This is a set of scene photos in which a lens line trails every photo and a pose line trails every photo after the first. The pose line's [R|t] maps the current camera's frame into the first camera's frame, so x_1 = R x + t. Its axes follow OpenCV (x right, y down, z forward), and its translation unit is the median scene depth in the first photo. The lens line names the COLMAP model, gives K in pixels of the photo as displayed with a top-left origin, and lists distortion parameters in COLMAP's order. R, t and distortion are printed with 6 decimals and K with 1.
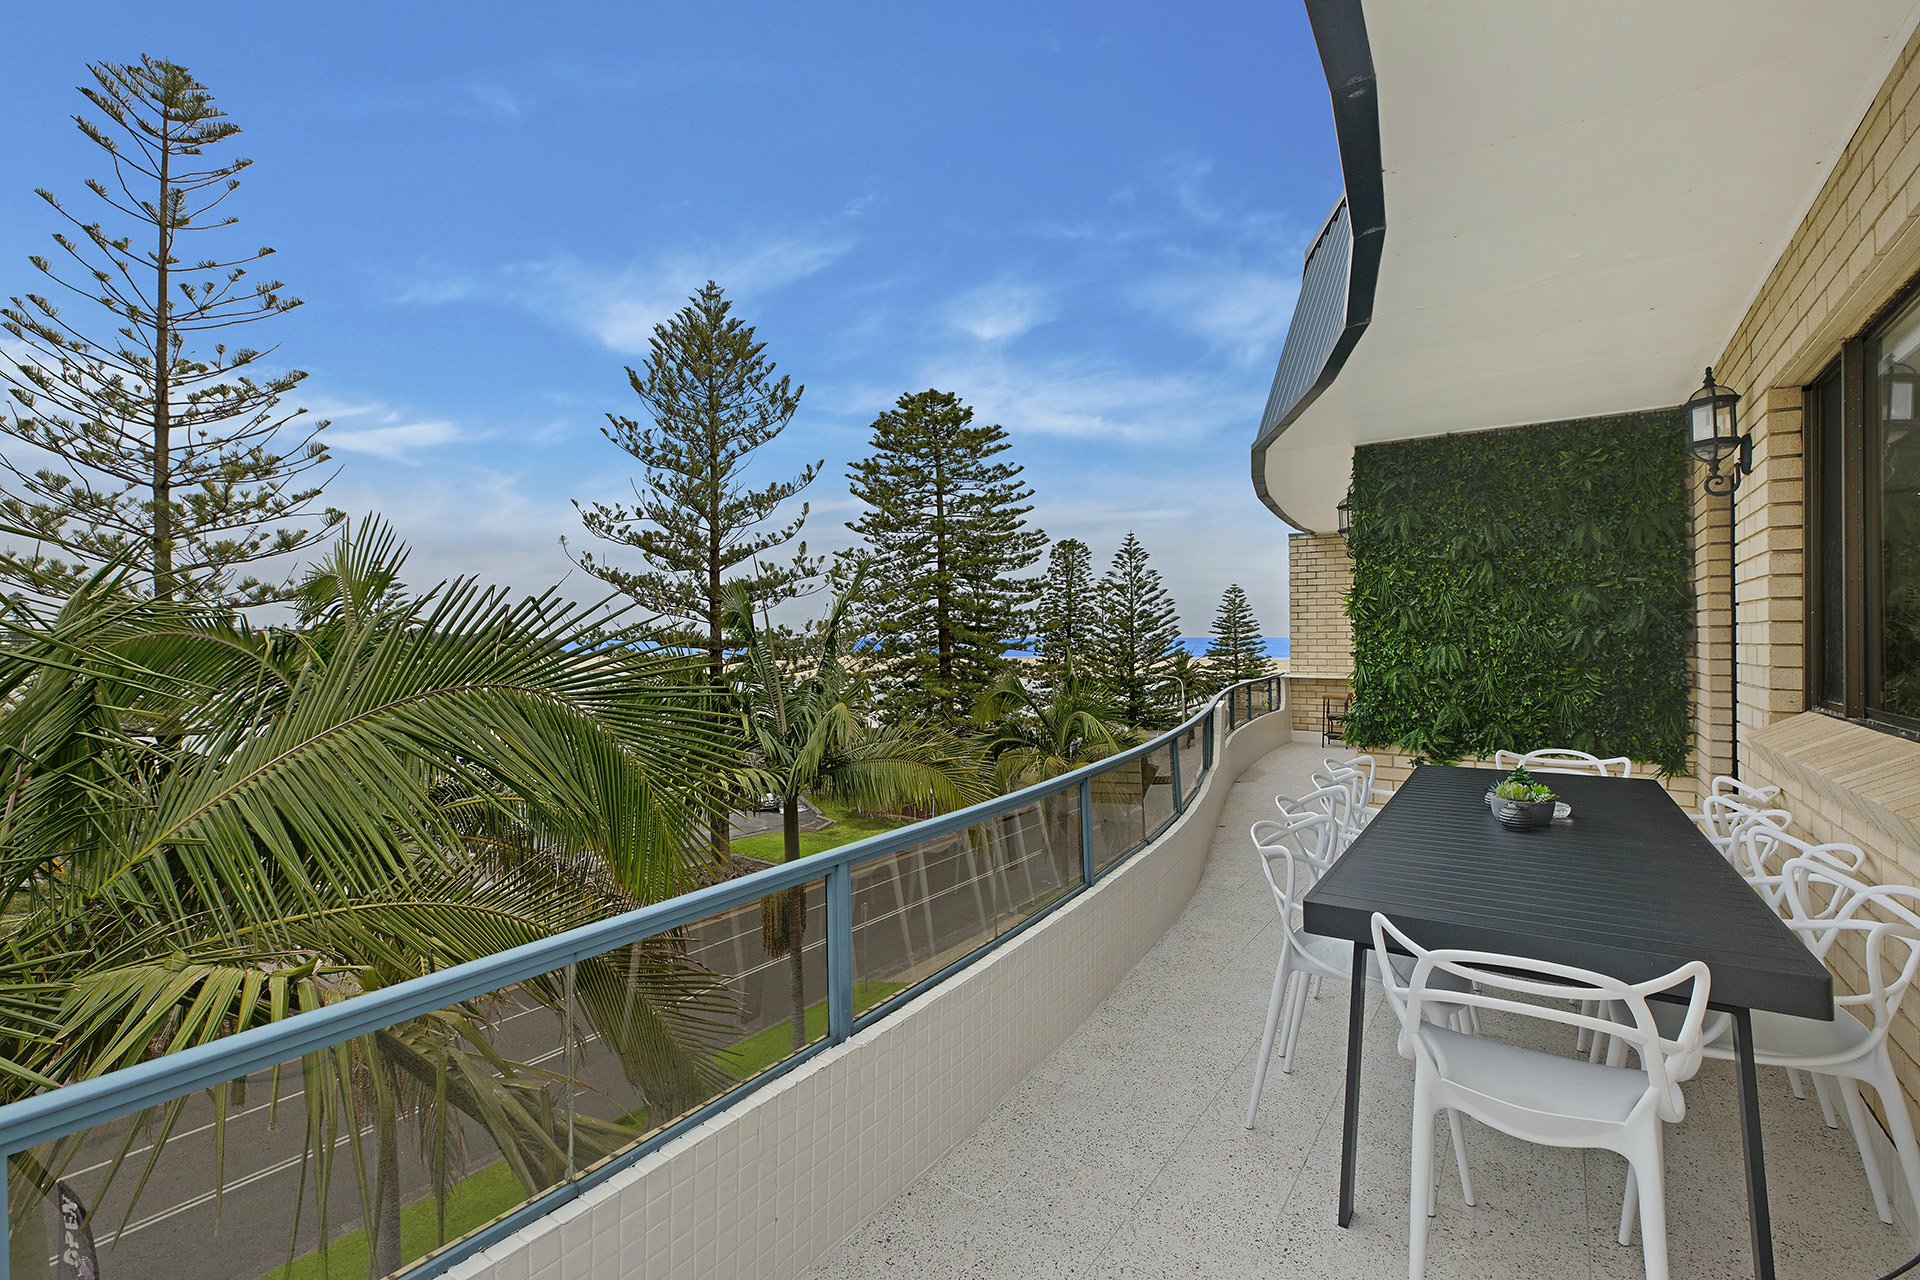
lens RADIAL K [[834.3, 0, 959.4], [0, 834.3, 639.3], [0, 0, 1]] dist [-0.001244, -0.000124]
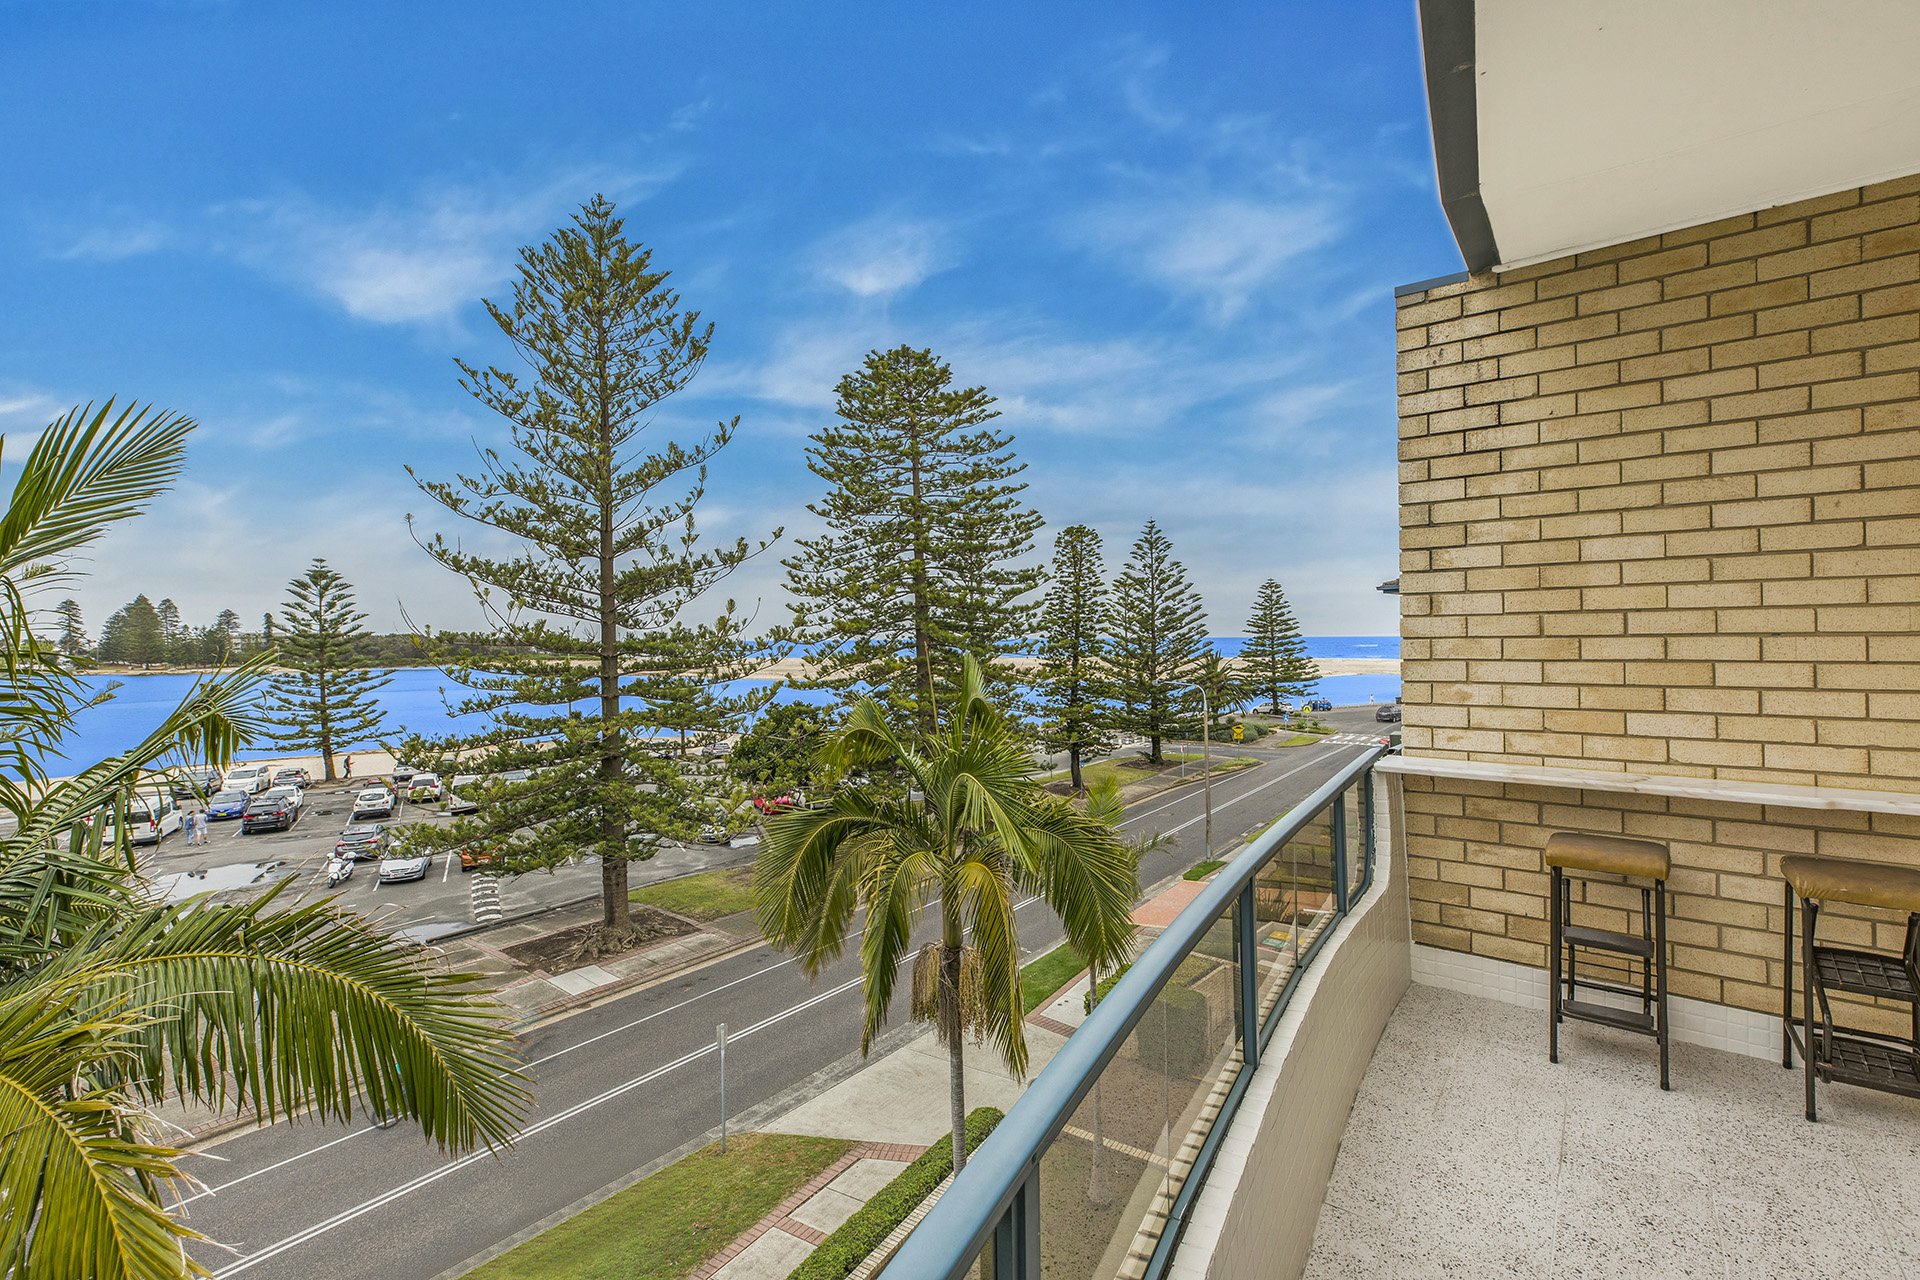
lens RADIAL K [[834.3, 0, 956.5], [0, 834.3, 637.7], [0, 0, 1]] dist [-0.001244, -0.000124]
pose [[0.998997, -0.005715, -0.044412, 0.054958], [0.005568, 0.999979, -0.003414, -0.000088], [0.044431, 0.003163, 0.999007, 0.152661]]
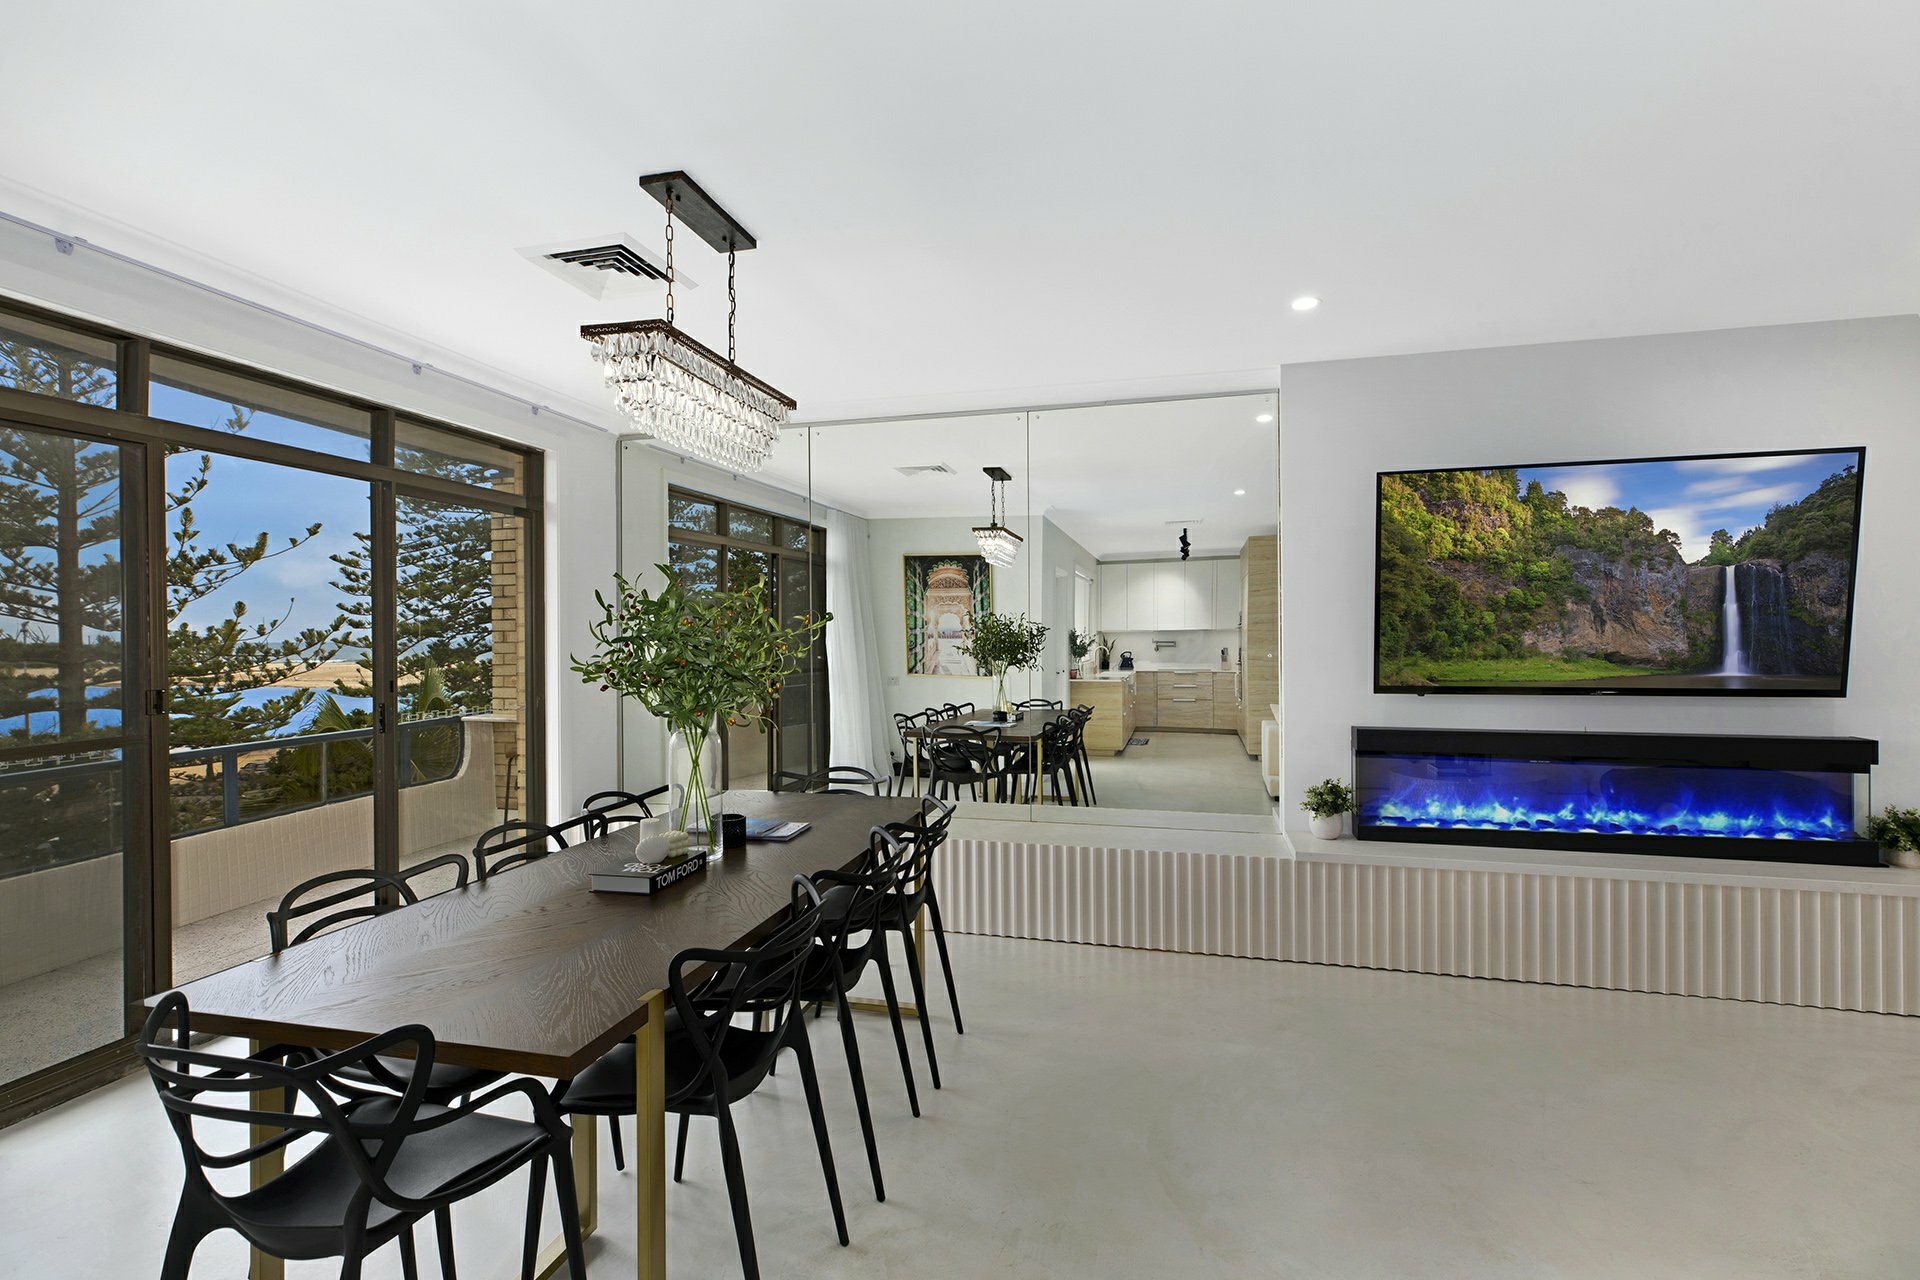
lens RADIAL K [[834.3, 0, 961.5], [0, 834.3, 637.9], [0, 0, 1]] dist [-0.001244, -0.000124]
pose [[0.935071, -0.003358, 0.354445, 0.108344], [0.004088, 0.999991, -0.001310, -0.002715], [-0.354437, 0.002674, 0.935076, 0.067906]]
